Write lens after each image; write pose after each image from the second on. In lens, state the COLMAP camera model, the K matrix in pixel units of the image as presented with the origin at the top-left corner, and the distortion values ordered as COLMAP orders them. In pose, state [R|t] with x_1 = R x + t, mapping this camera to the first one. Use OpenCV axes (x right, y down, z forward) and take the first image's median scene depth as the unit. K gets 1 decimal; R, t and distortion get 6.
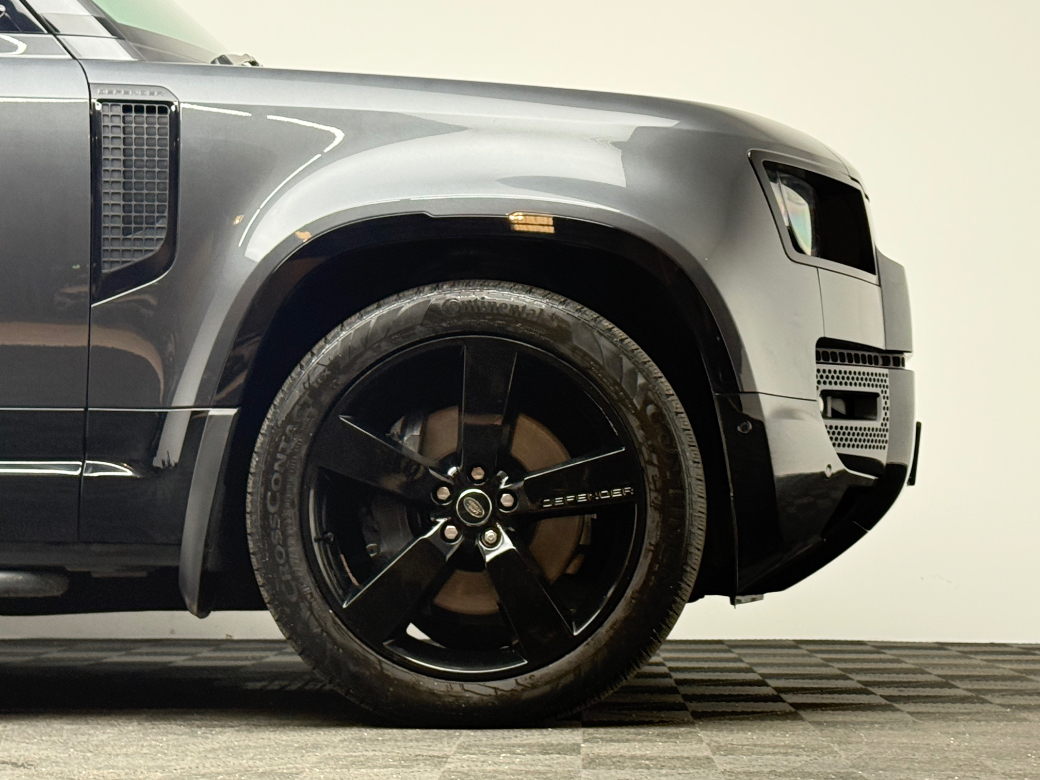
lens RADIAL K [[2333.5, 0, 520.3], [0, 2333.5, 391.0], [0, 0, 1]] dist [0.165055, 0.000000]
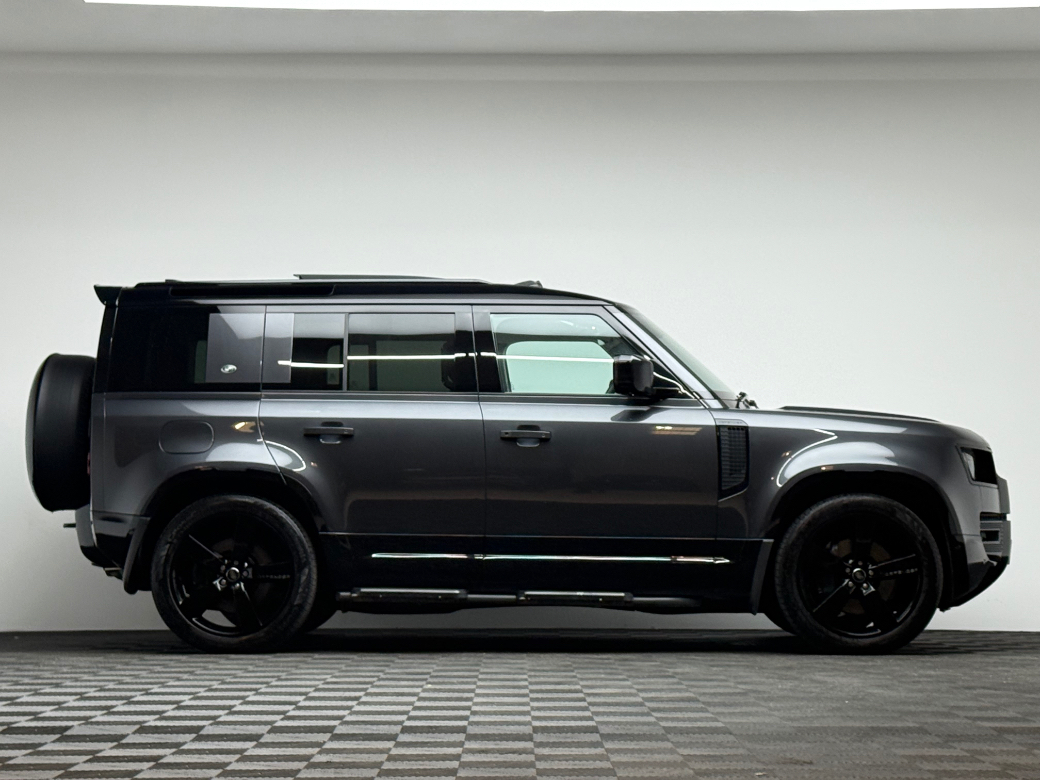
lens RADIAL K [[2333.5, 0, 519.7], [0, 2333.5, 389.4], [0, 0, 1]] dist [0.165055, 0.000000]
pose [[0.999218, 0.001731, 0.039493, -0.520498], [-0.001374, 0.999958, -0.009073, -0.141447], [-0.039507, 0.009012, 0.999179, -1.718488]]
